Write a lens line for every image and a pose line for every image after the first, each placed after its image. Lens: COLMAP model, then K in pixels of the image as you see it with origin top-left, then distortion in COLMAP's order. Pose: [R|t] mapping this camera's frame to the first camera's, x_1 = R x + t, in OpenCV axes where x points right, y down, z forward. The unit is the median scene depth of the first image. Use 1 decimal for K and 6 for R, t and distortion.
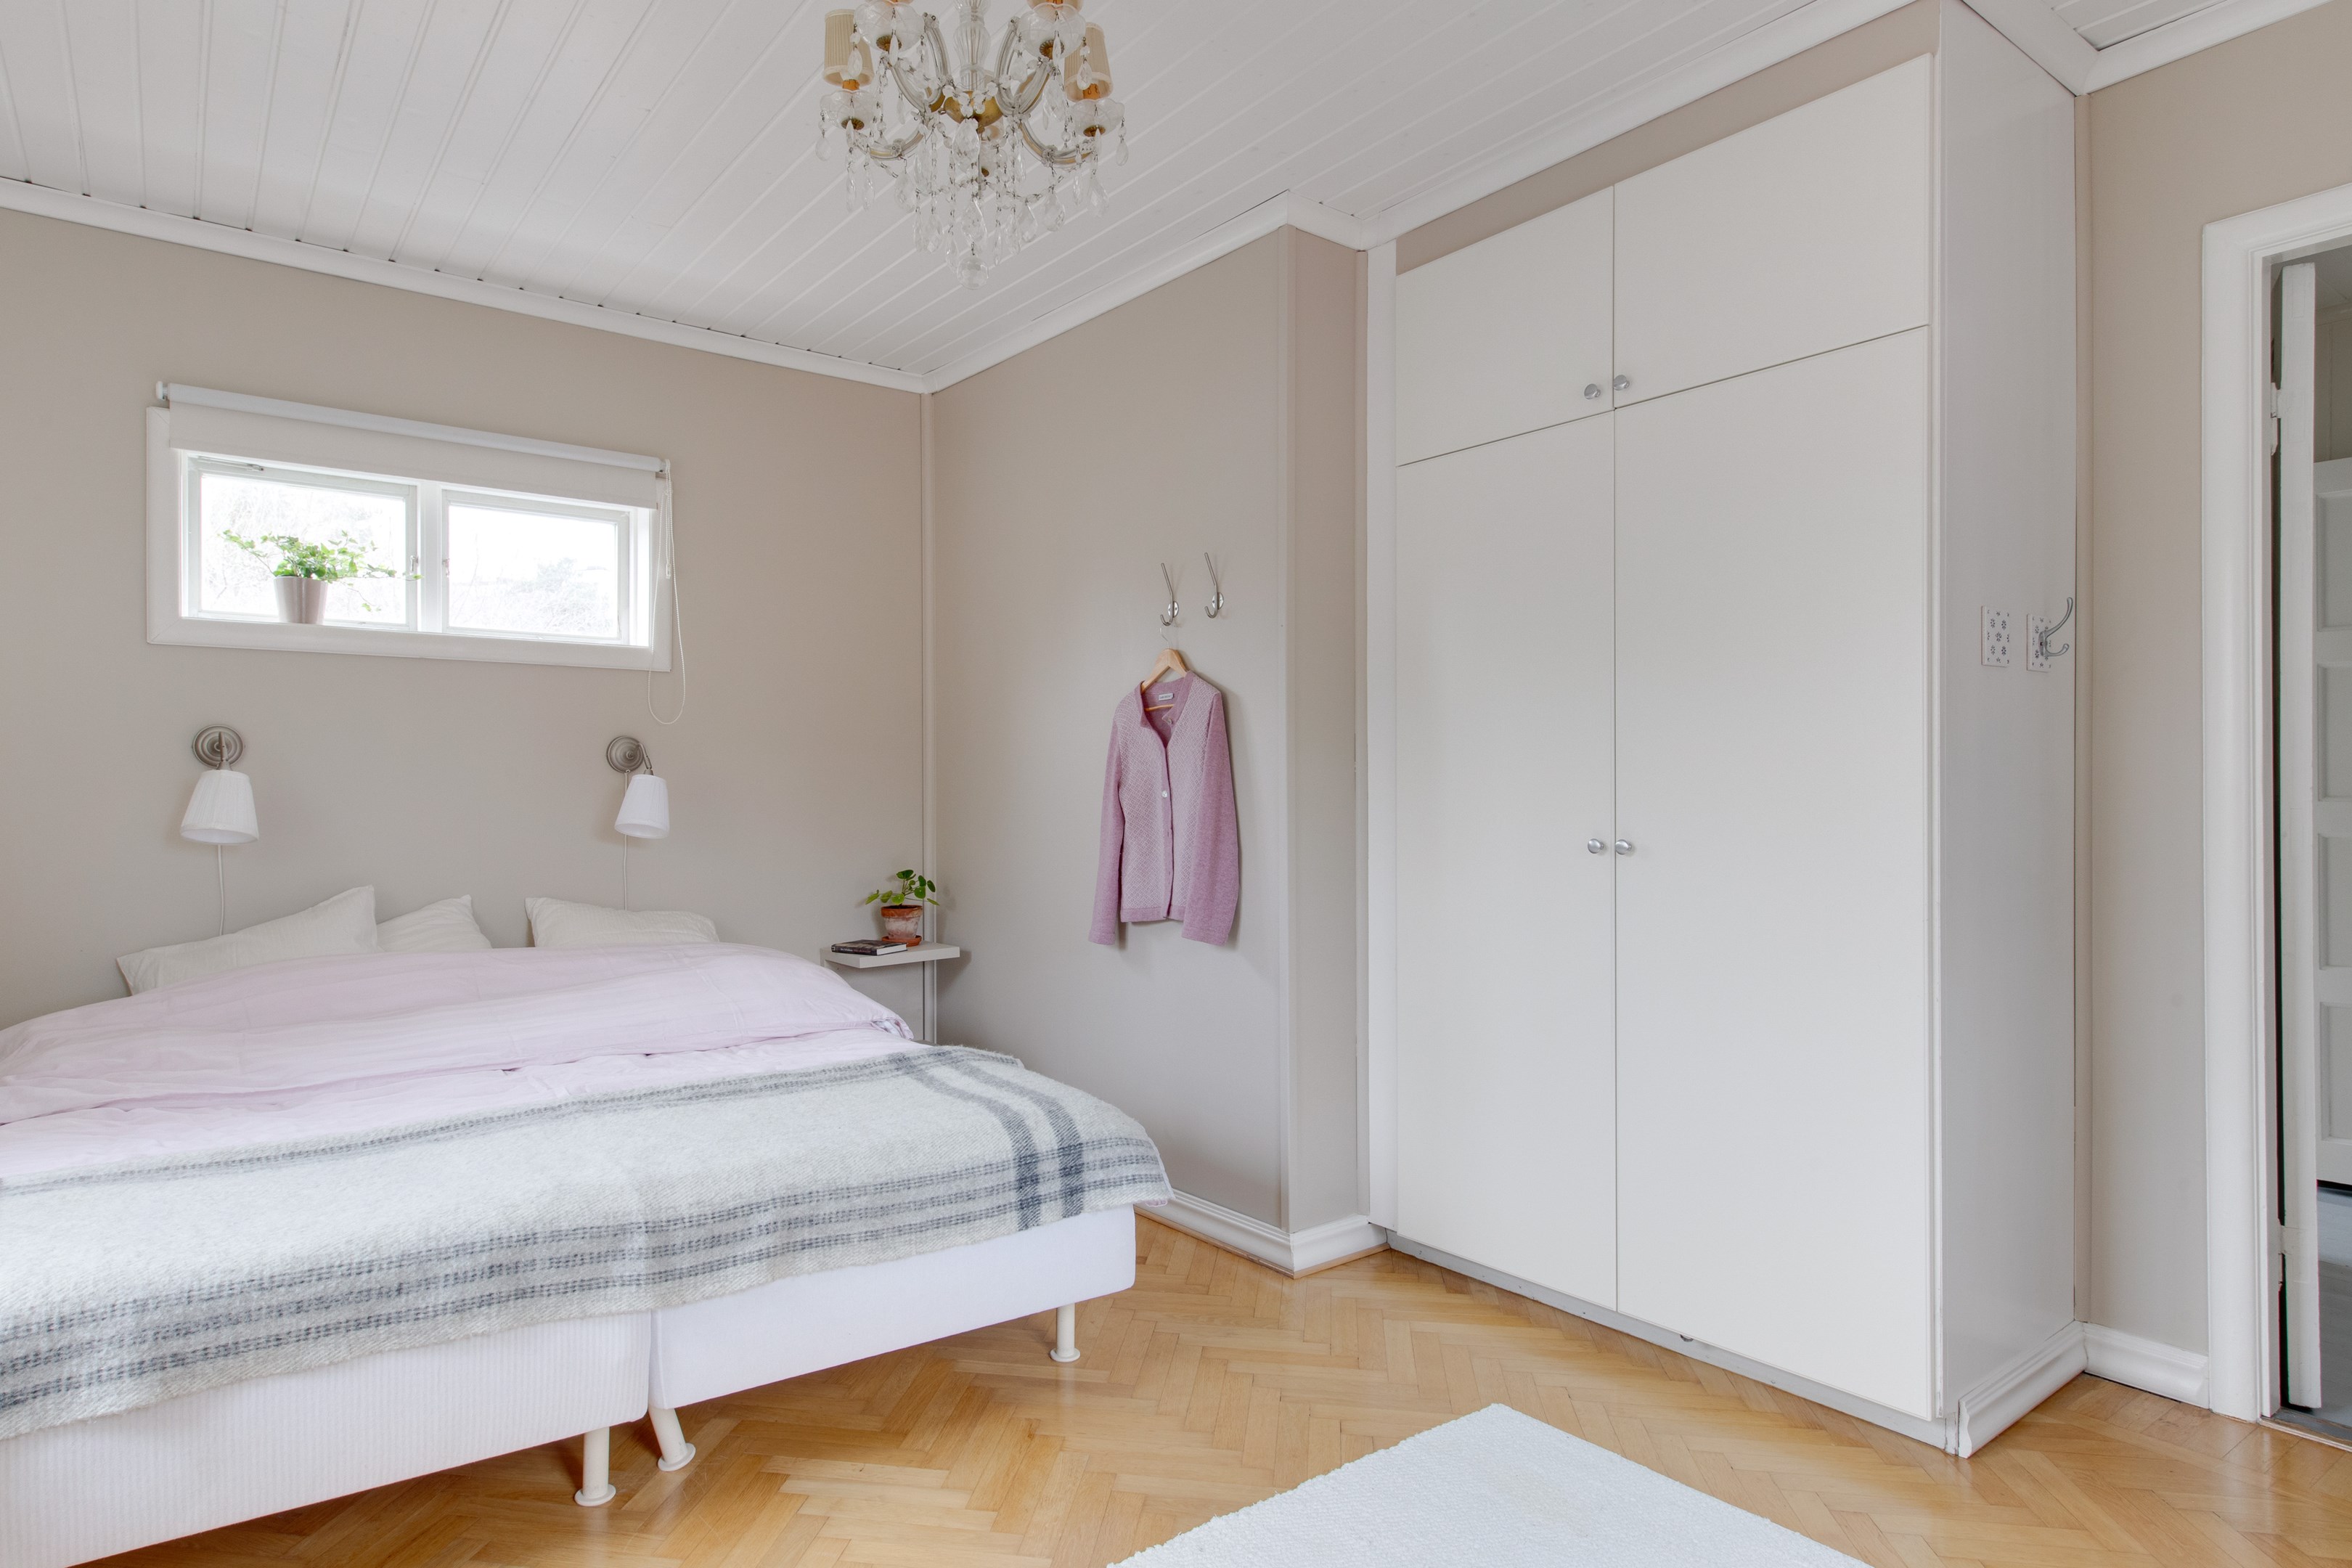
lens RADIAL K [[1312.4, 0, 1166.4], [0, 1312.4, 808.5], [0, 0, 1]] dist [0.006898, 0.002260]
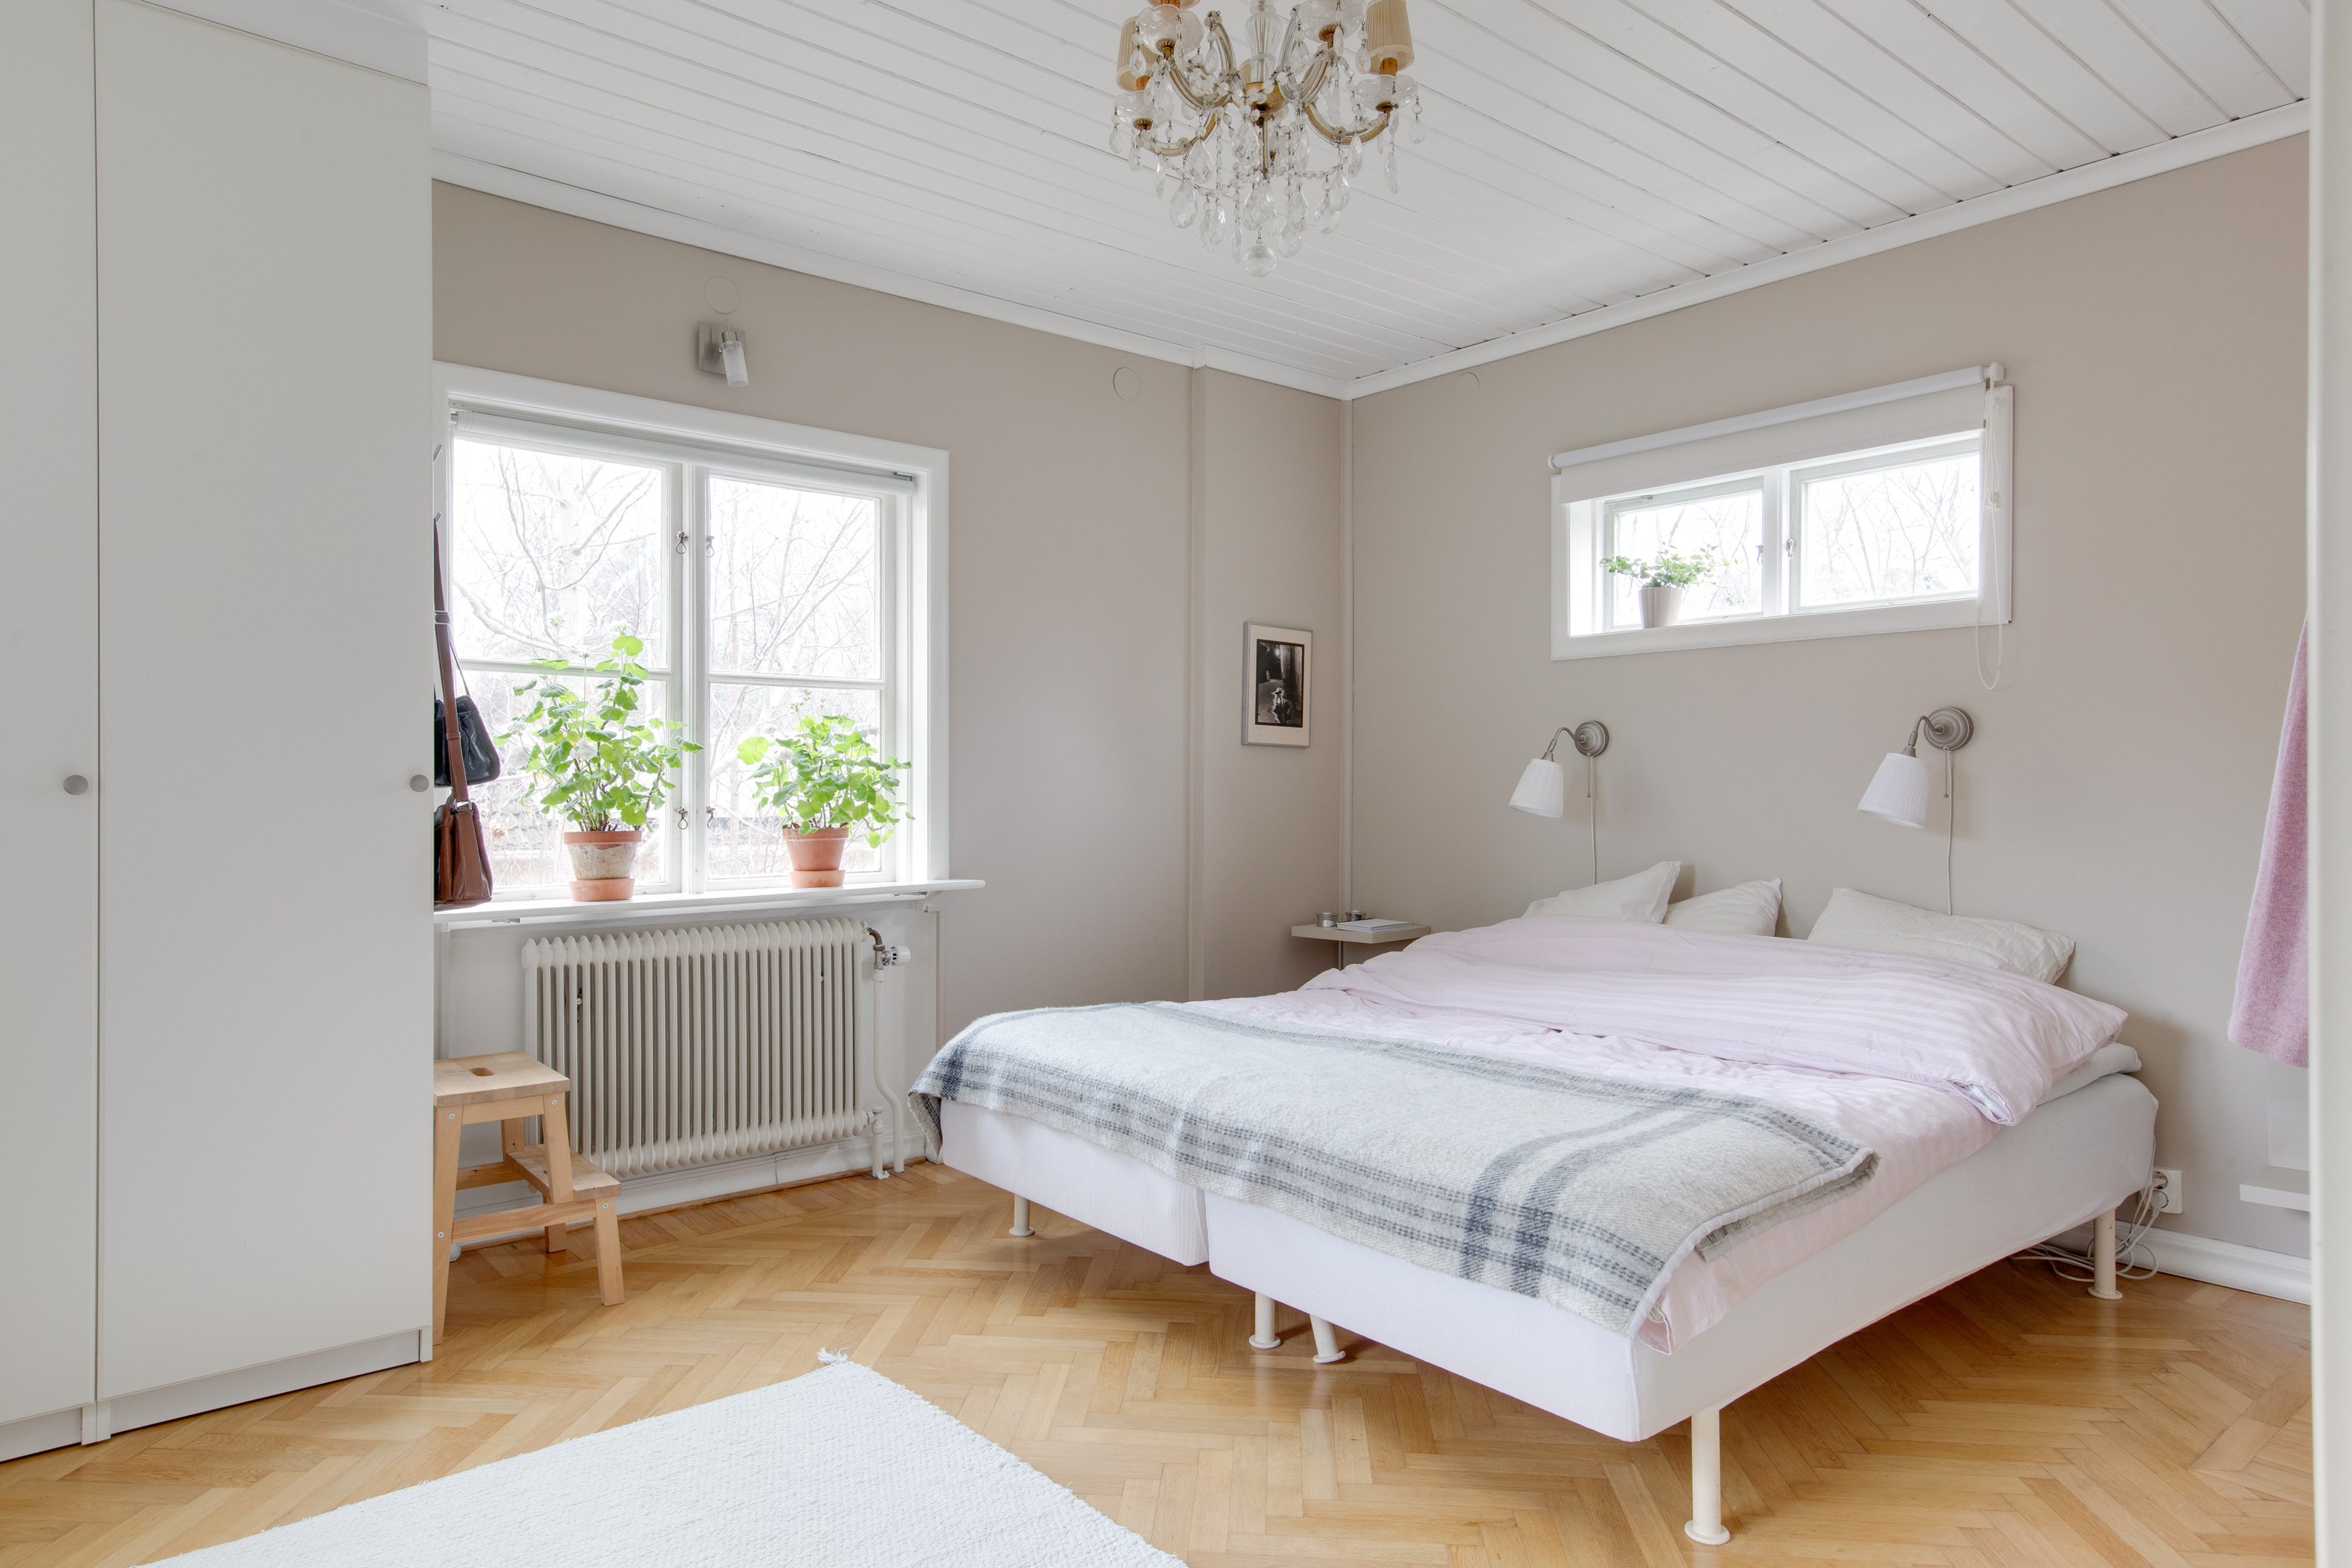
lens RADIAL K [[1467.5, 0, 1165.6], [0, 1467.5, 774.0], [0, 0, 1]] dist [-0.001514, -0.002309]
pose [[0.036058, -0.008096, -0.999317, 0.877655], [-0.005638, 0.999950, -0.008305, -0.002041], [0.999334, 0.005934, 0.036010, 0.789587]]
